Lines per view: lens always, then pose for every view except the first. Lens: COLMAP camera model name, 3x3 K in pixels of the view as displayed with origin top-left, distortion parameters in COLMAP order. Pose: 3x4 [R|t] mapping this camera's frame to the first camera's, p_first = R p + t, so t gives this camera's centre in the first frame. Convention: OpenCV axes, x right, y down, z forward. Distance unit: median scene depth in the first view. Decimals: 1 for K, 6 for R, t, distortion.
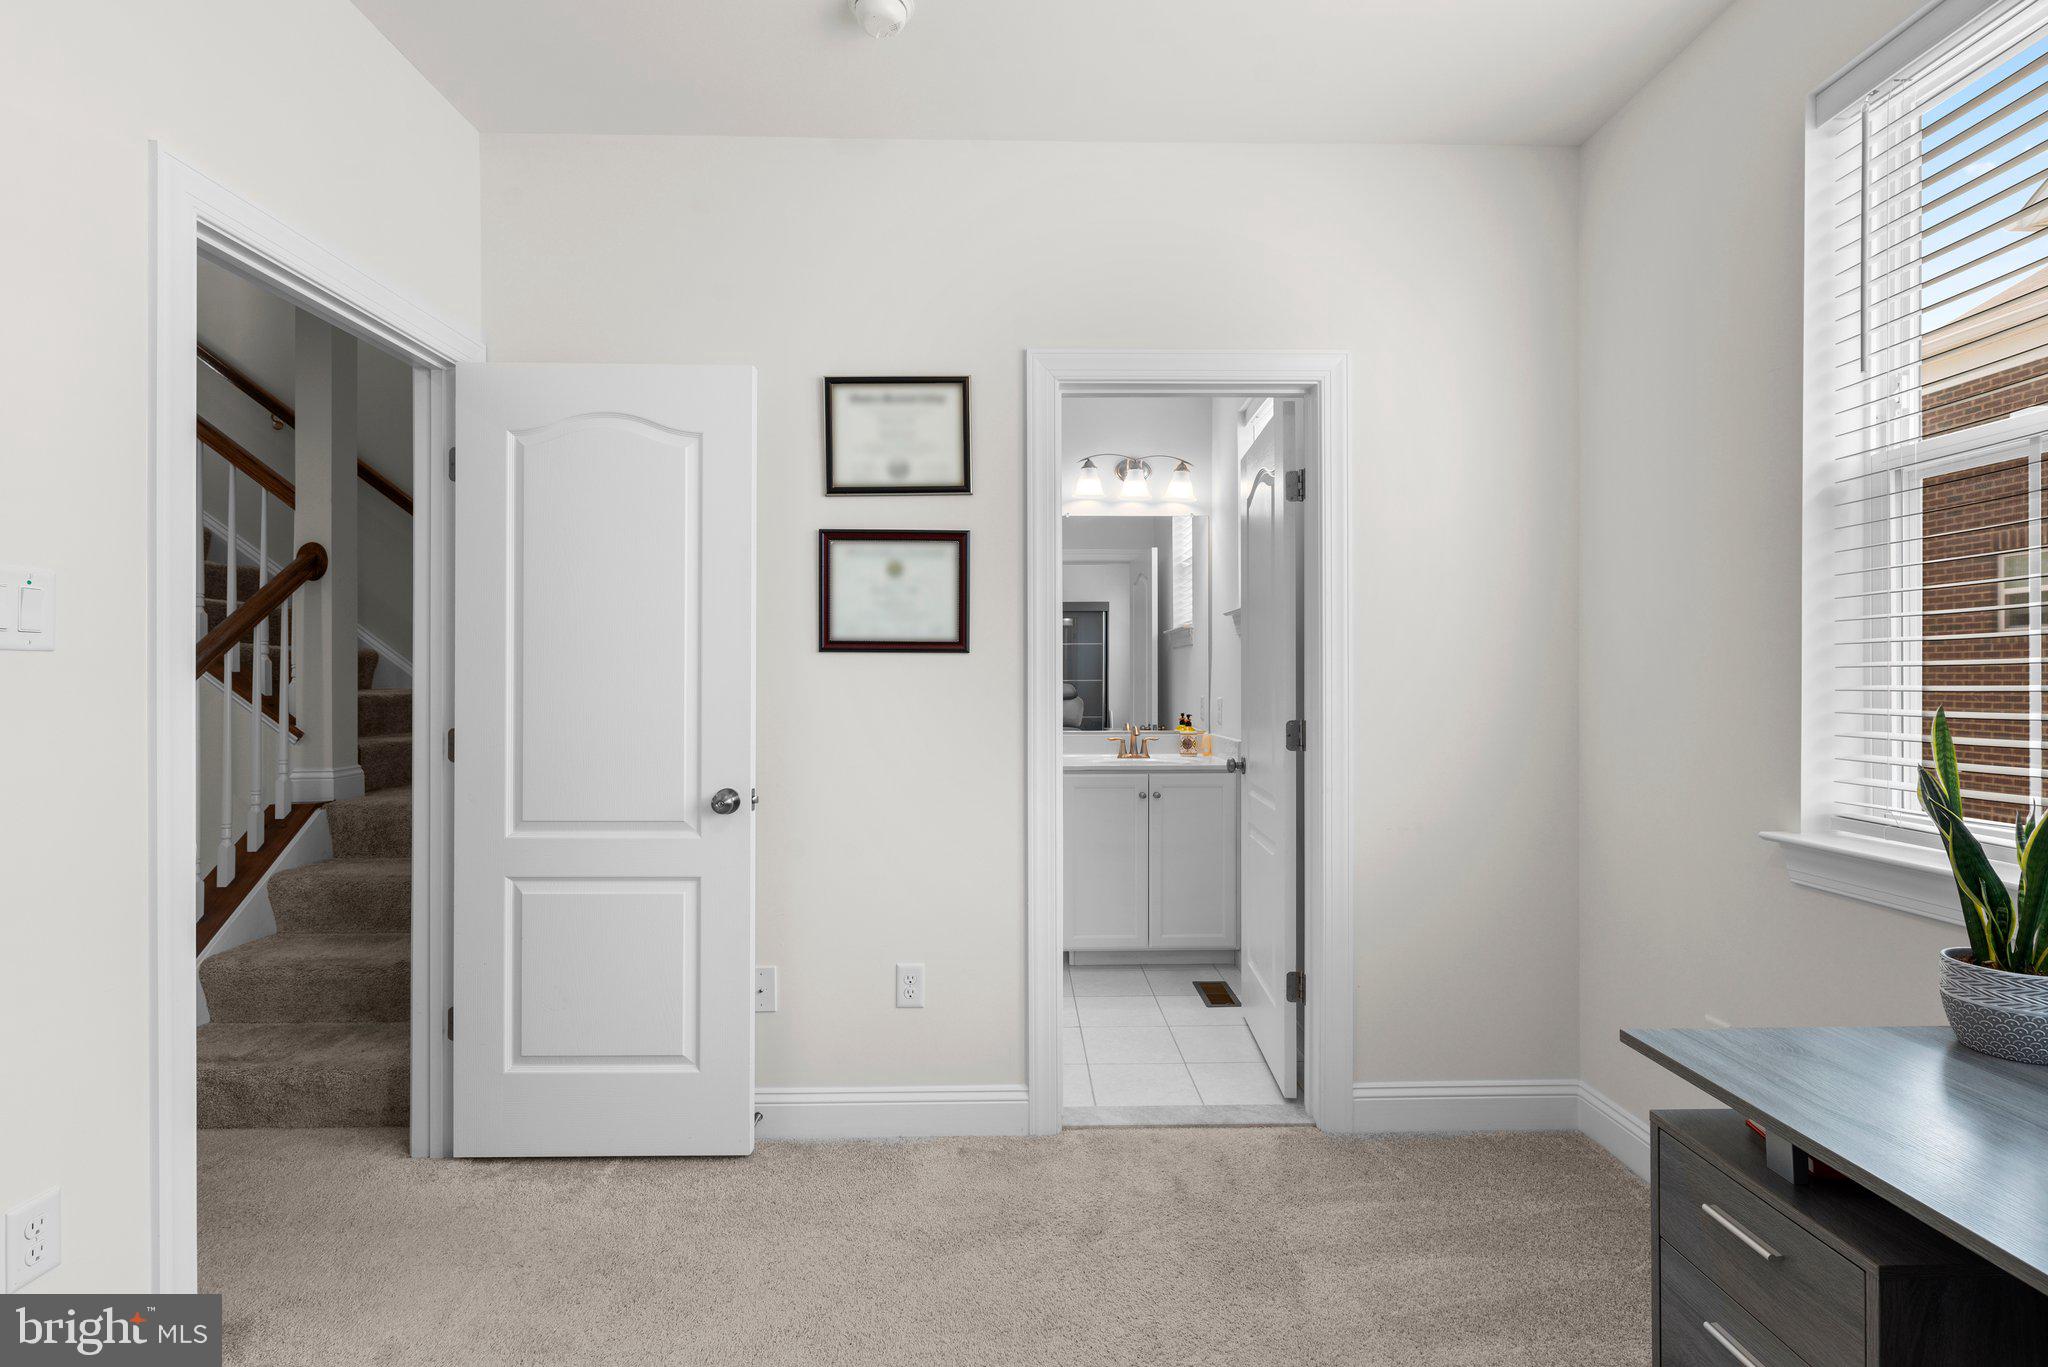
lens RADIAL K [[906.9, 0, 1024.0], [0, 906.9, 683.5], [0, 0, 1]] dist [-0.000607, -0.000061]
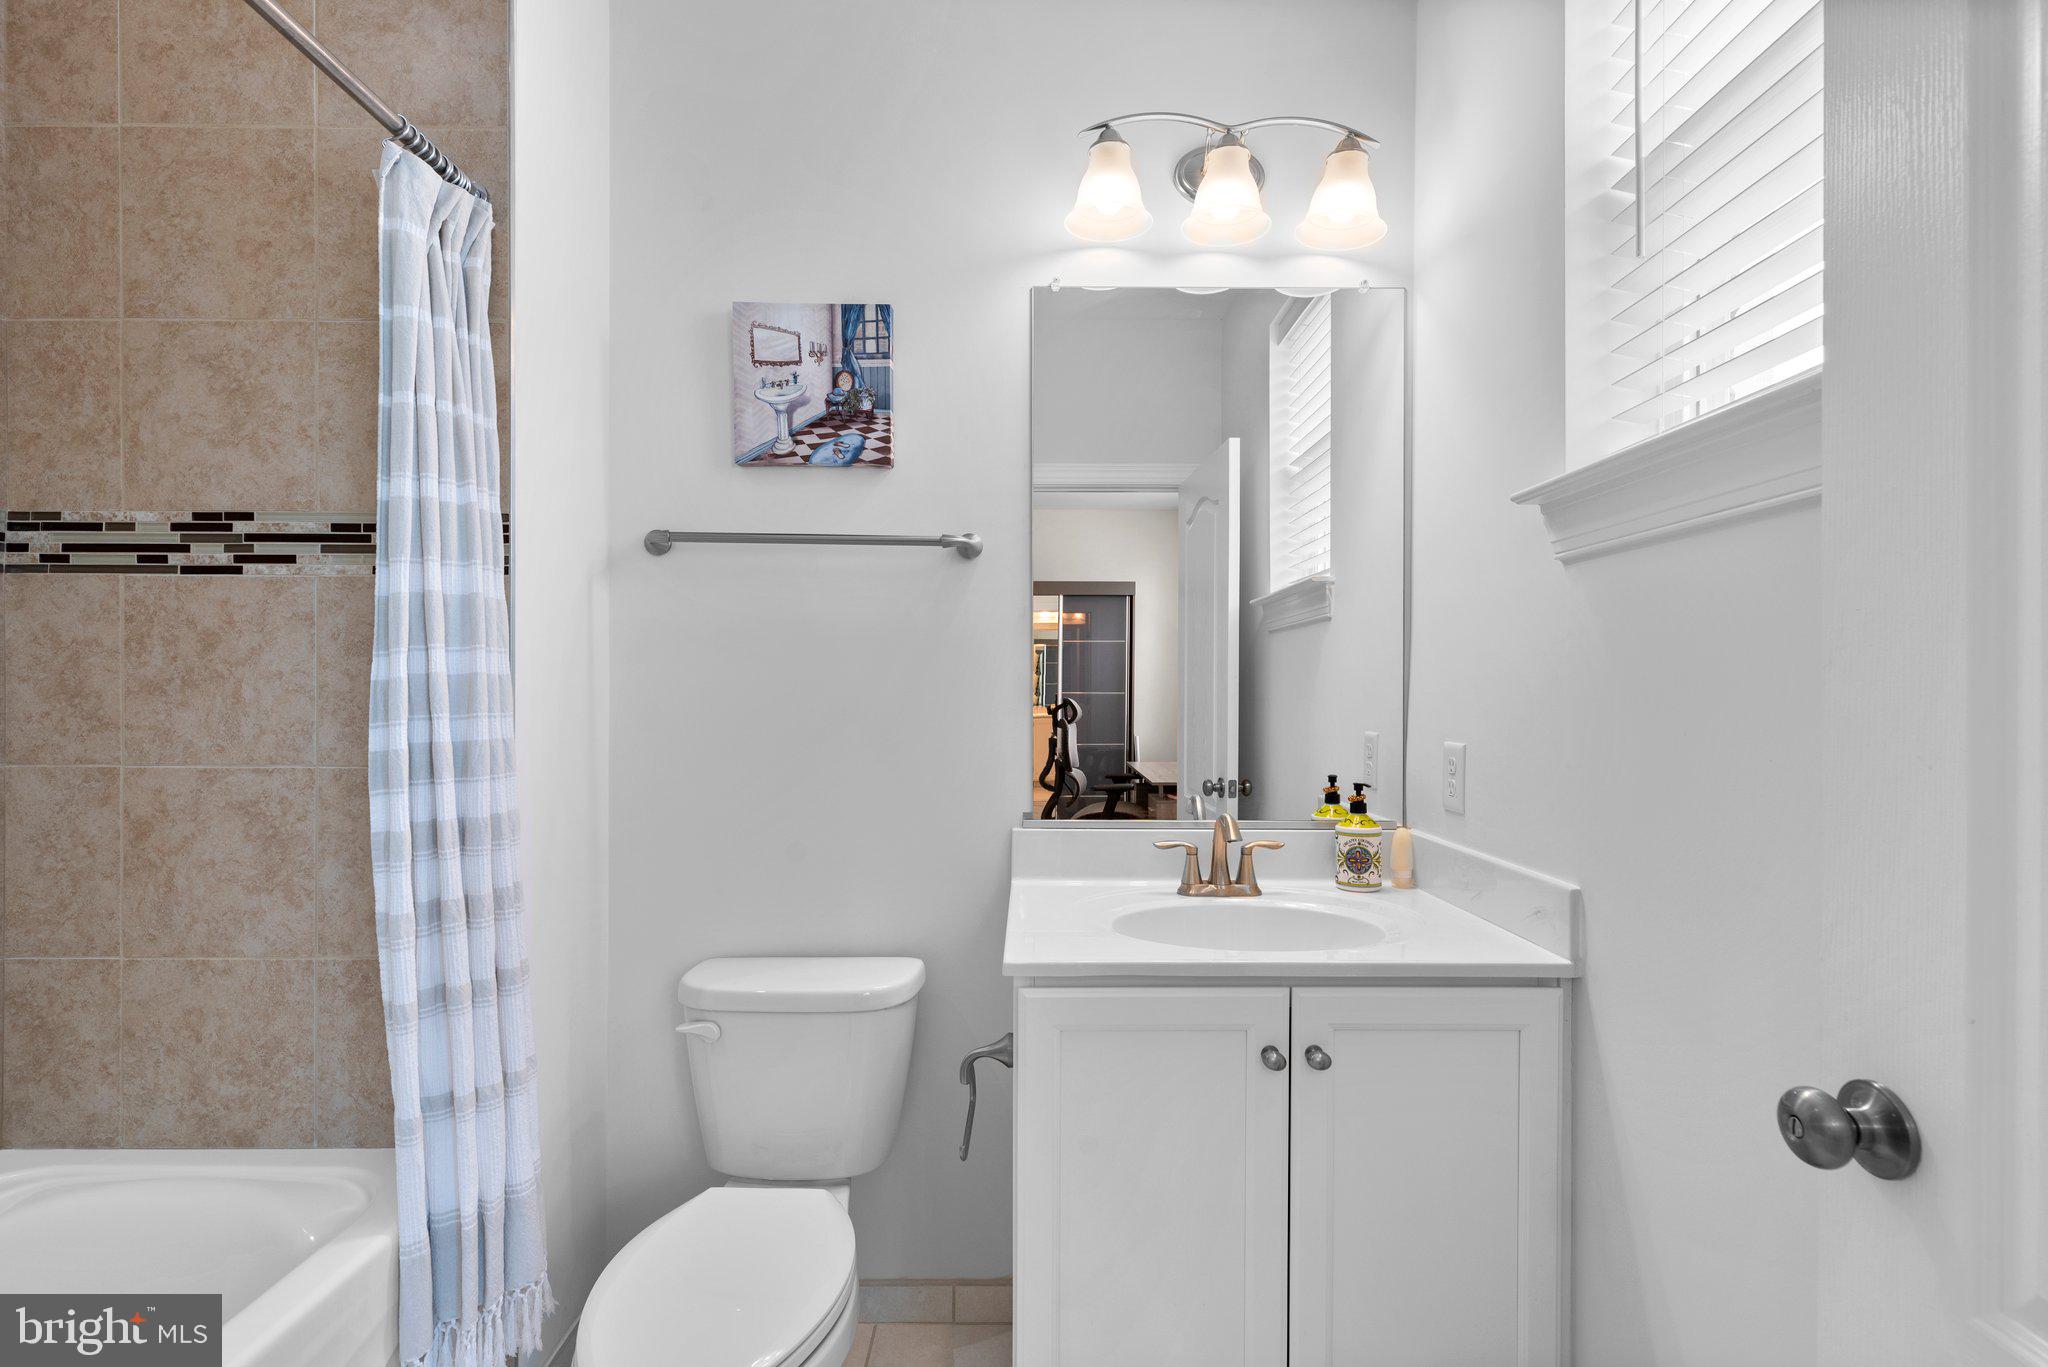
lens RADIAL K [[906.9, 0, 1024.0], [0, 906.9, 683.5], [0, 0, 1]] dist [-0.000607, -0.000061]
pose [[0.999803, 0.006310, -0.018845, 0.043463], [-0.006546, 0.999901, -0.012479, -0.003111], [0.018764, 0.012600, 0.999745, 0.604346]]
